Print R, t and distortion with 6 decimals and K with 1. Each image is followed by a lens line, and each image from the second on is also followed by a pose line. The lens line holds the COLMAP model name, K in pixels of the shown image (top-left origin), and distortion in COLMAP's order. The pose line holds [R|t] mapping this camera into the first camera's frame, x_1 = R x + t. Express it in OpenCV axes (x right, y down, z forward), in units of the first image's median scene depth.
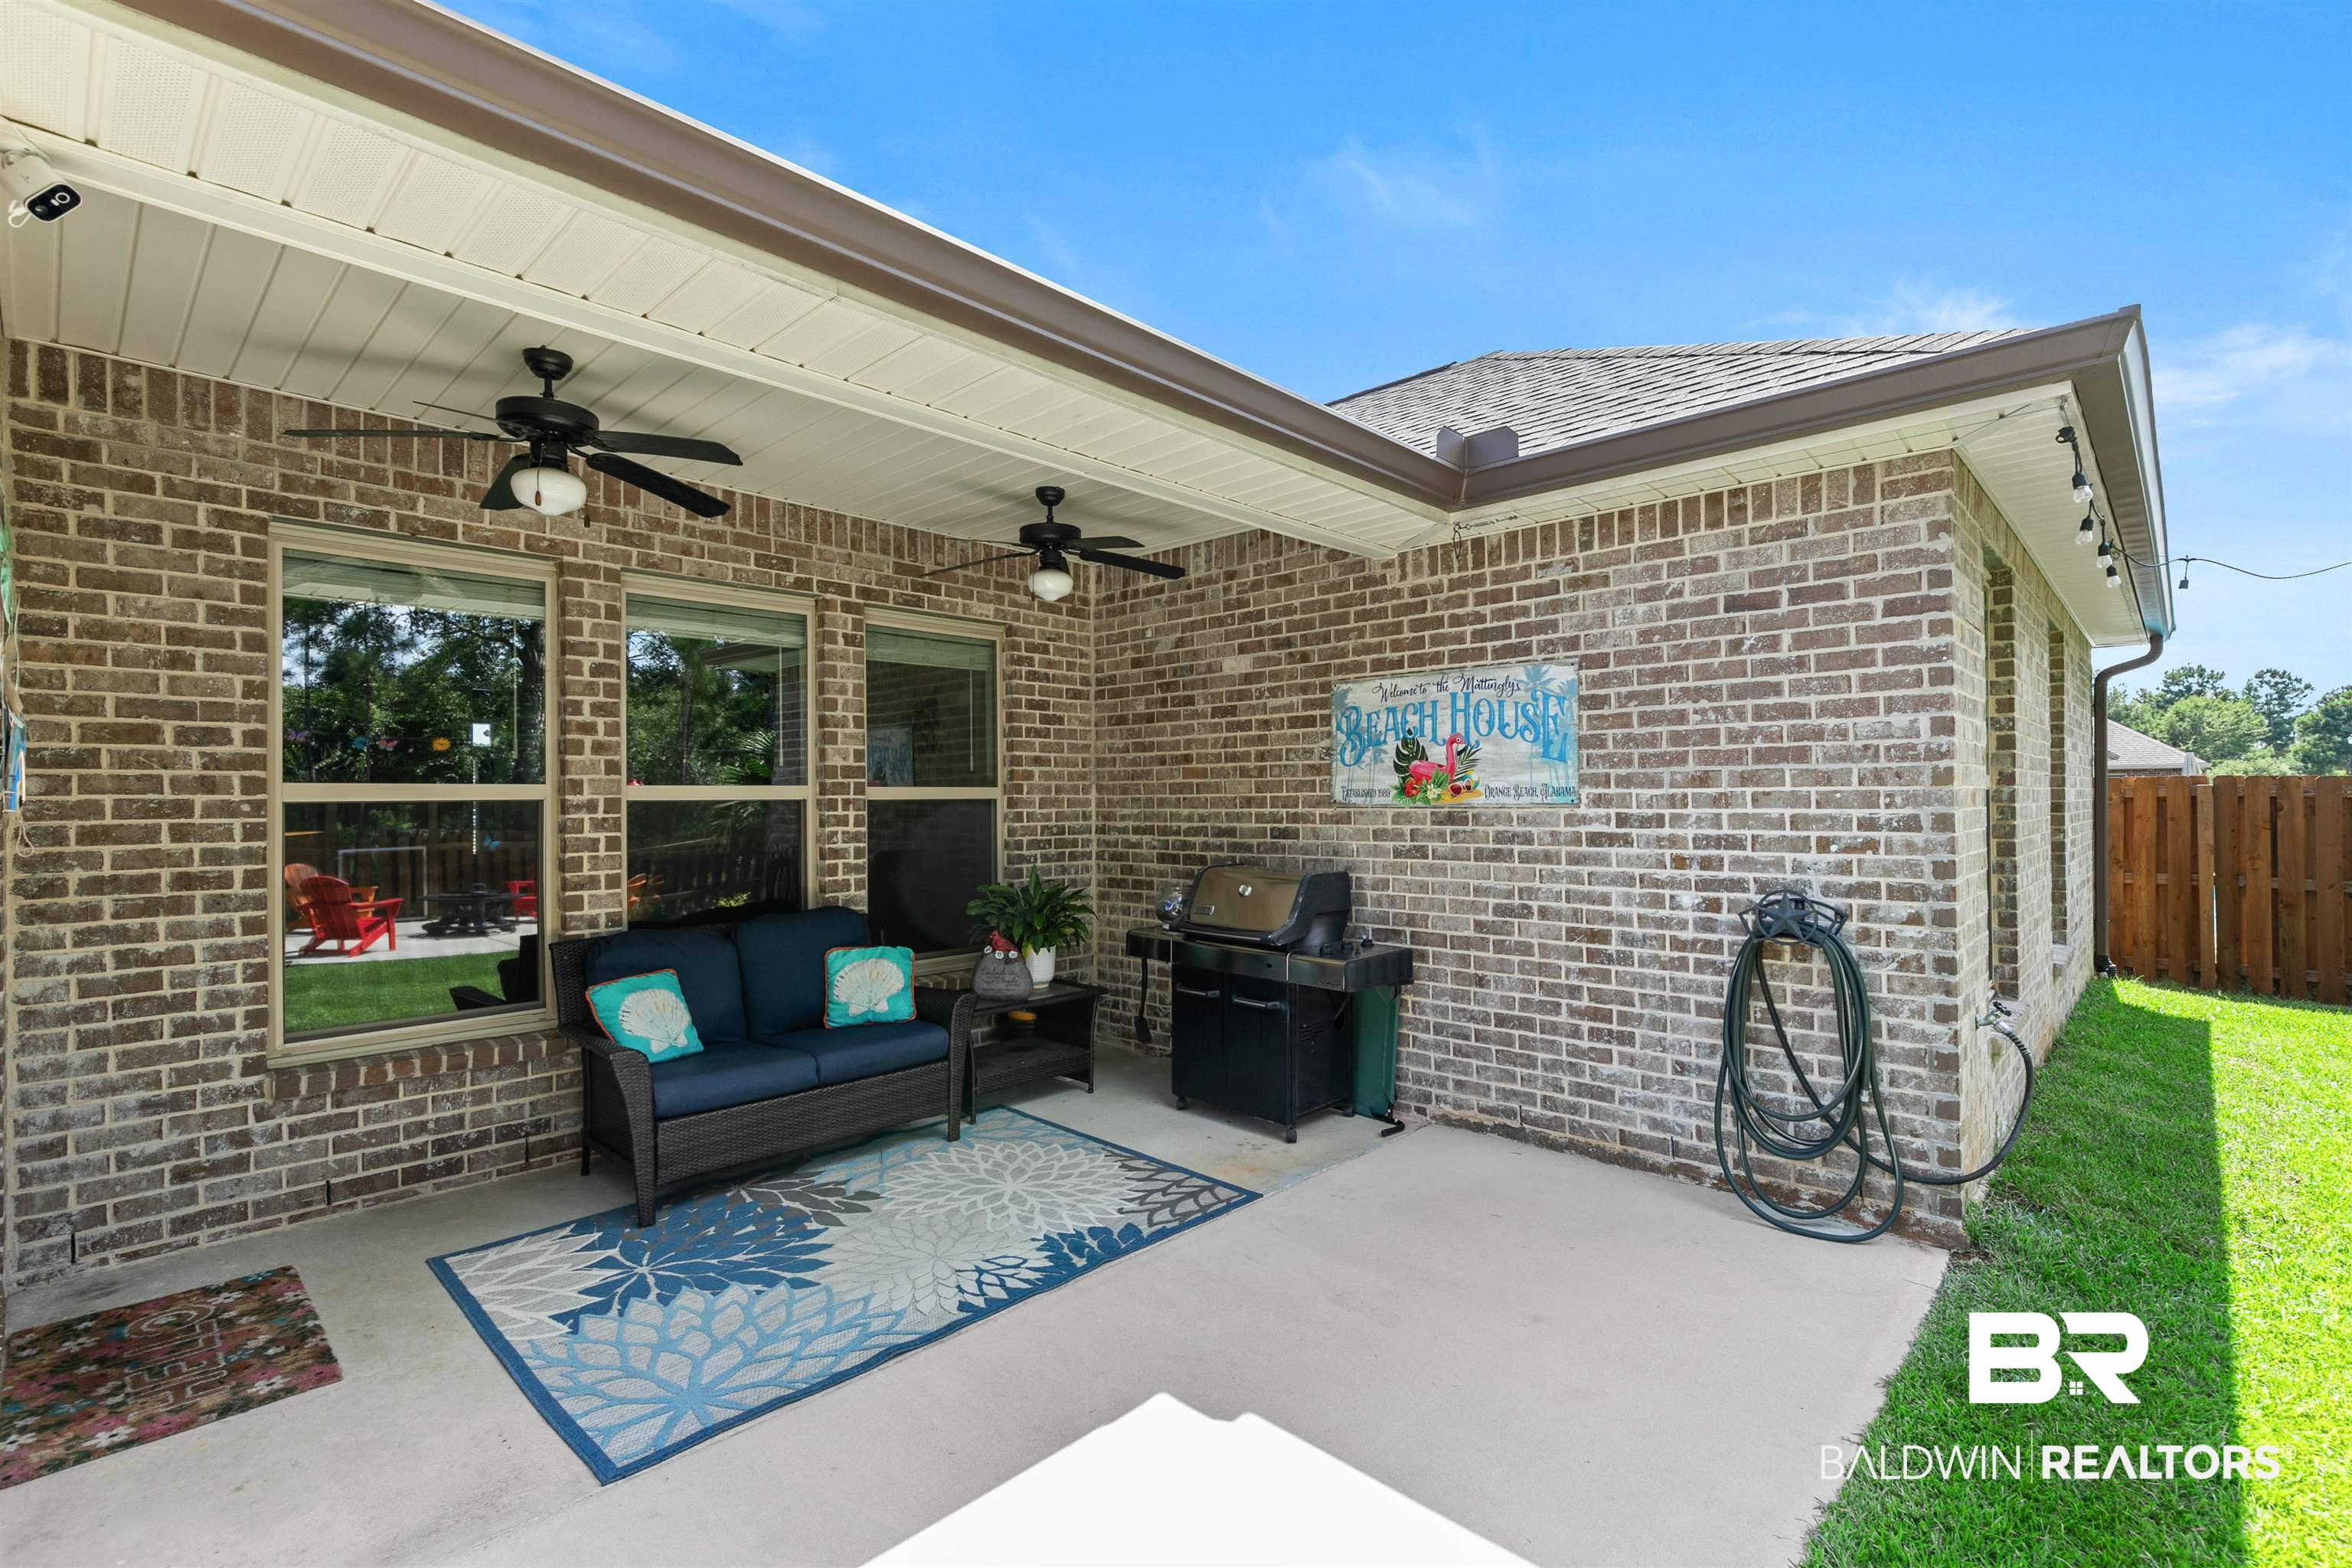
lens RADIAL K [[1067.7, 0, 1176.0], [0, 1067.7, 784.0], [0, 0, 1]] dist [-0.011989, -0.000107]
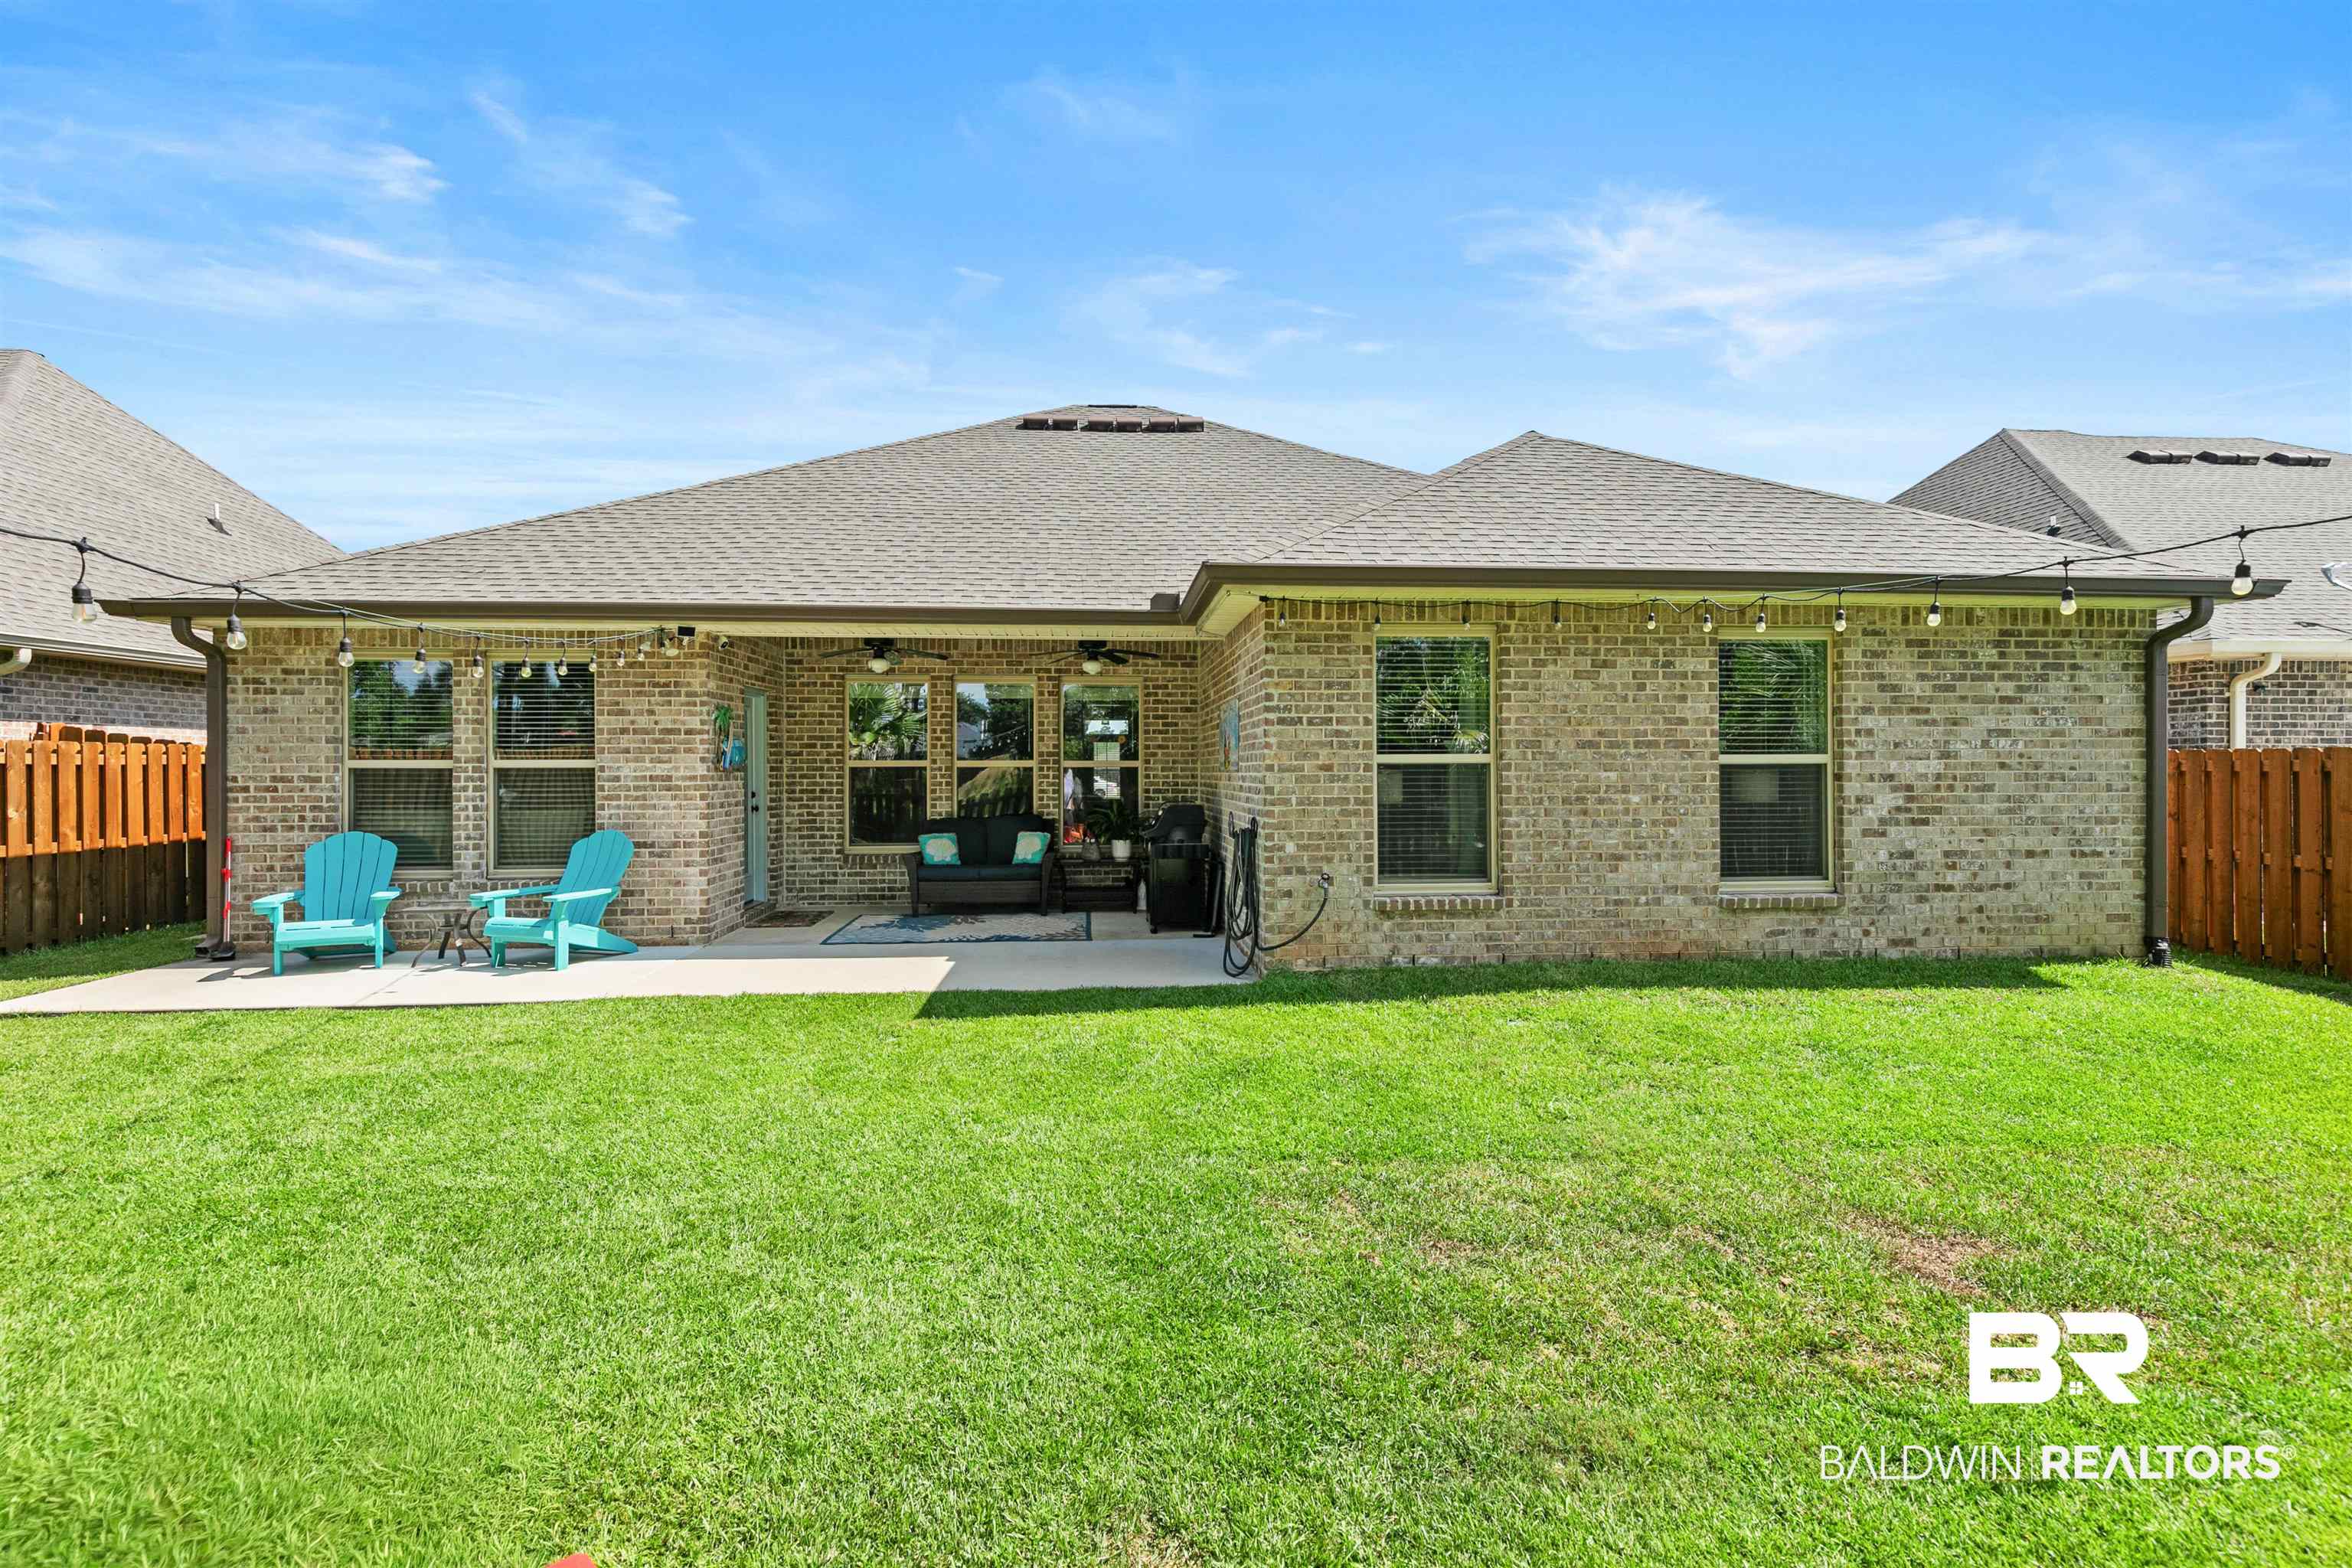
lens RADIAL K [[1067.7, 0, 1176.0], [0, 1067.7, 784.0], [0, 0, 1]] dist [-0.011989, -0.000107]
pose [[0.721282, 0.012847, -0.692523, 1.393596], [0.006175, 0.999669, 0.024976, -0.003352], [0.692615, -0.022291, 0.720963, -0.398024]]
